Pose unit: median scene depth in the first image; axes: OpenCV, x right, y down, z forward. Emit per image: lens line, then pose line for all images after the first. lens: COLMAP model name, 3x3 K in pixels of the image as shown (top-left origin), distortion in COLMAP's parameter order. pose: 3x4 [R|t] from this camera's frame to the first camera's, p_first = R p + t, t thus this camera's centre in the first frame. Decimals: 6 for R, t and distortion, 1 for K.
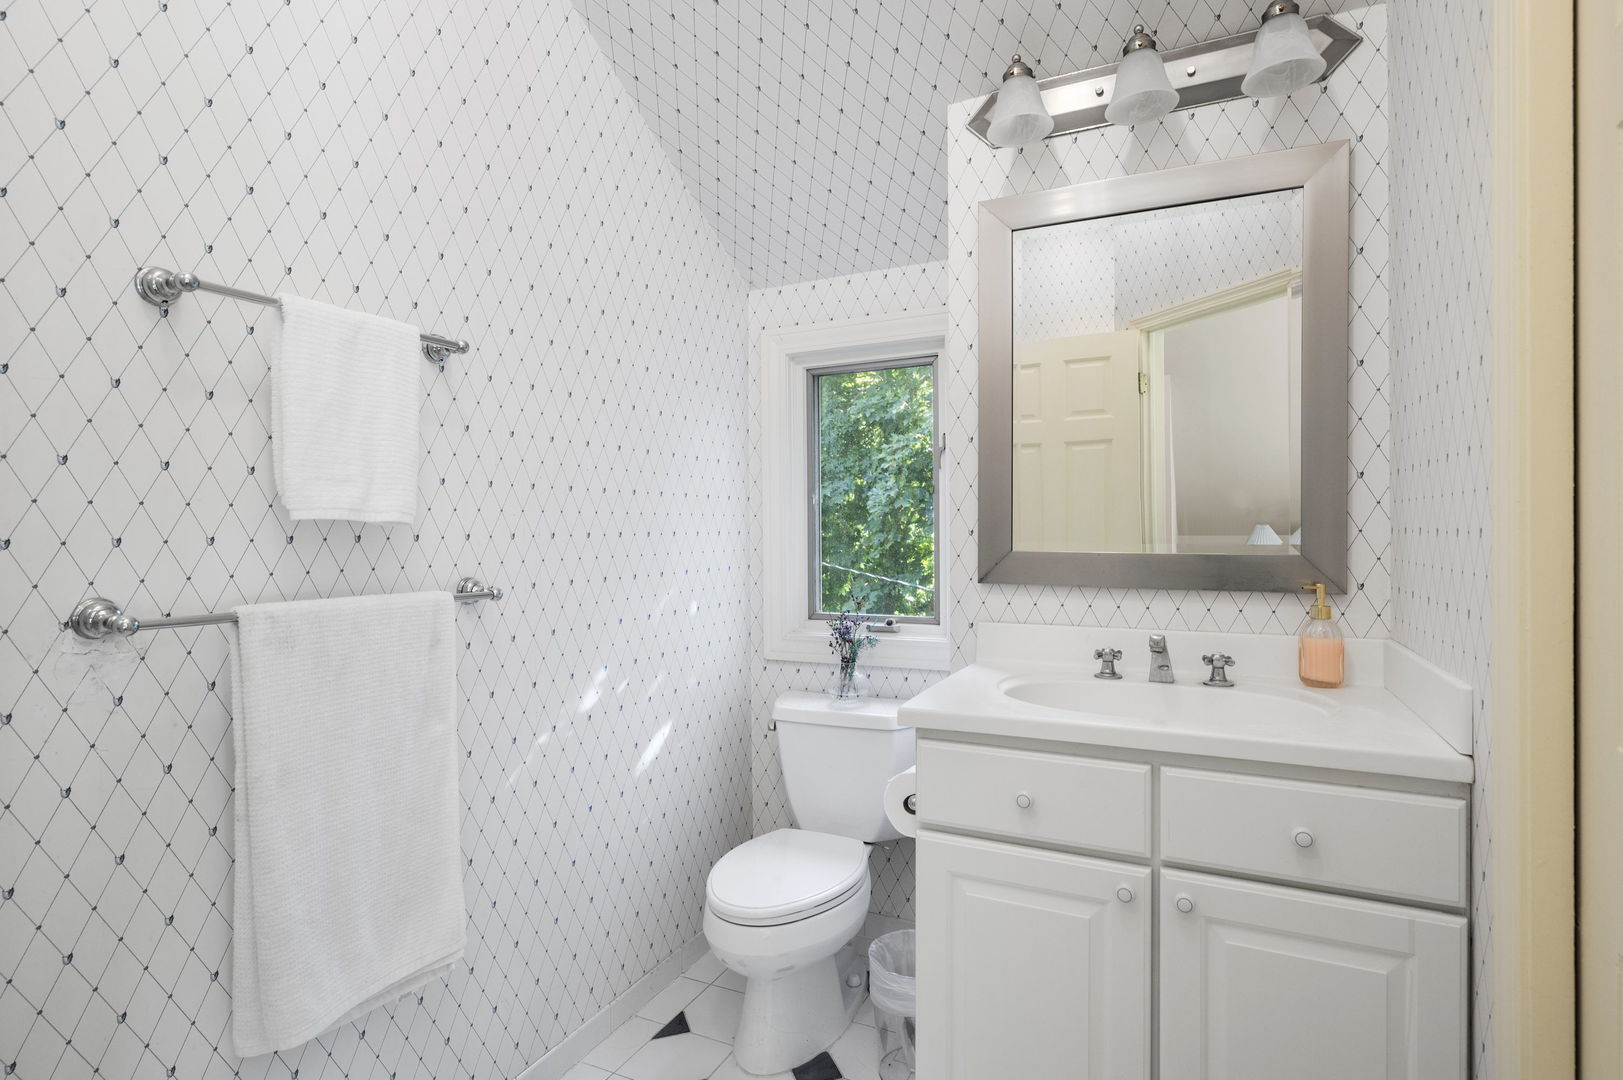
lens RADIAL K [[829.1, 0, 811.5], [0, 829.1, 540.0], [0, 0, 1]] dist [-0.002310, -0.000269]
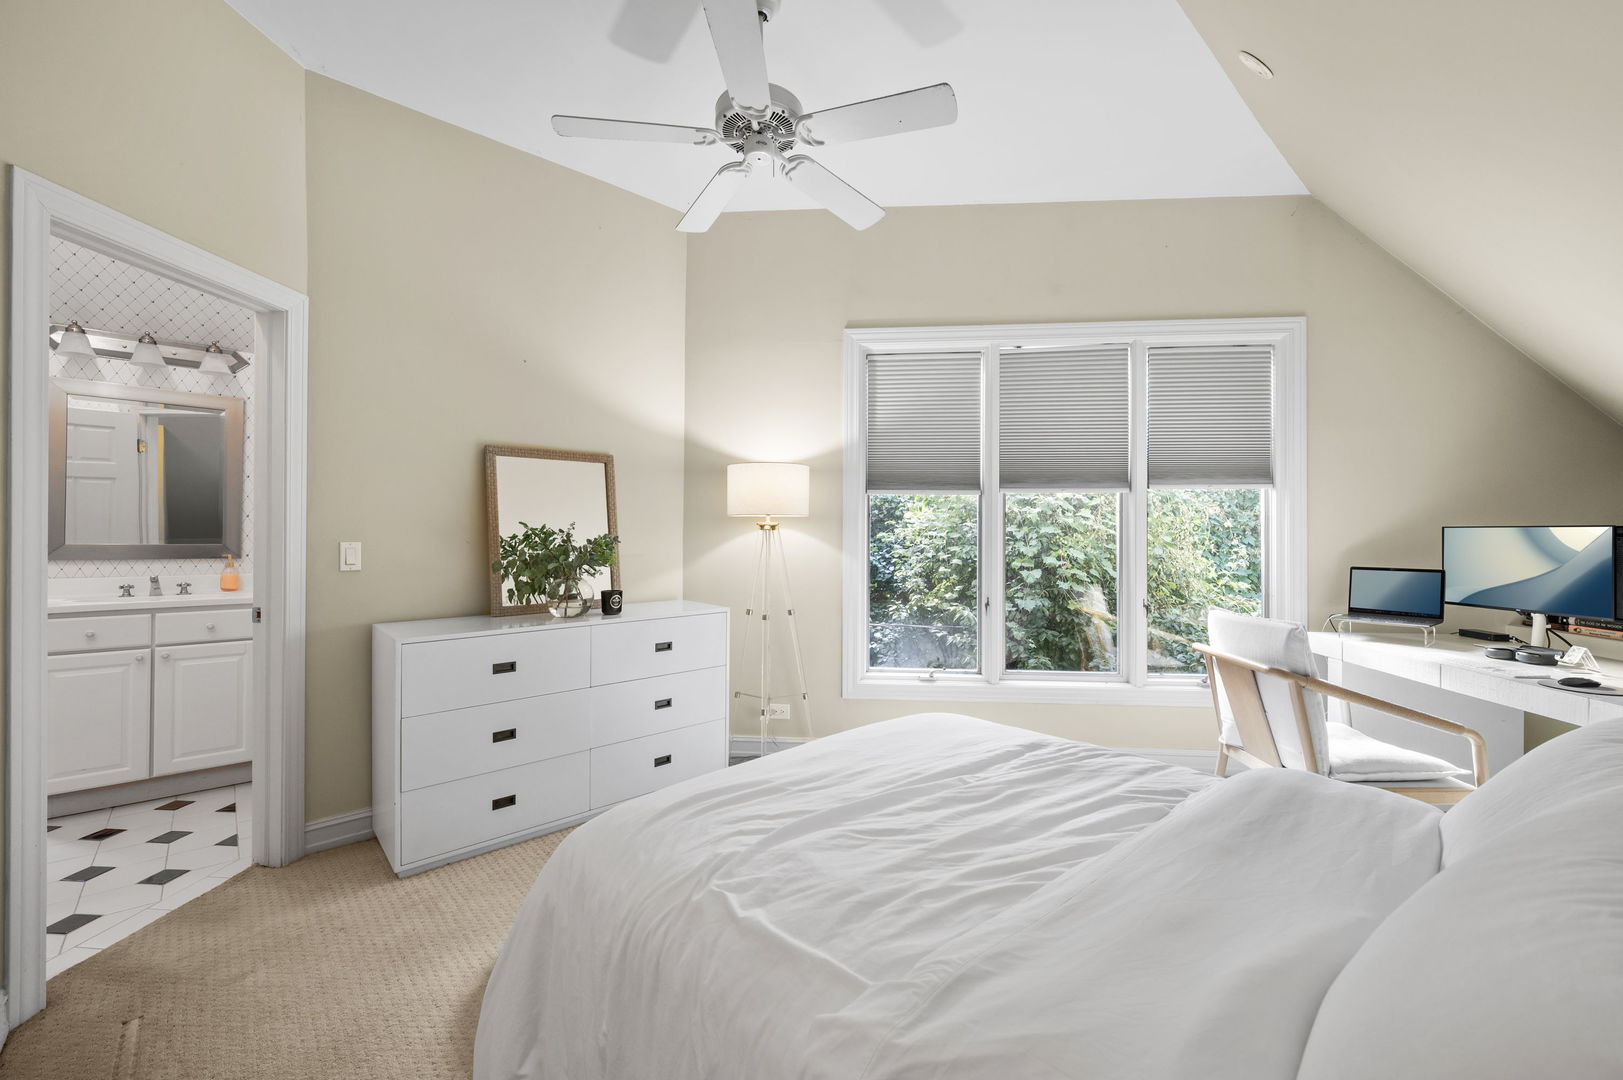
lens RADIAL K [[653.8, 0, 809.2], [0, 653.8, 530.5], [0, 0, 1]] dist [-0.000612, -0.000101]
pose [[0.374667, 0.013764, 0.927057, -0.690704], [0.005241, 0.999842, -0.016963, 0.019038], [-0.927145, 0.011215, 0.374536, -1.619473]]
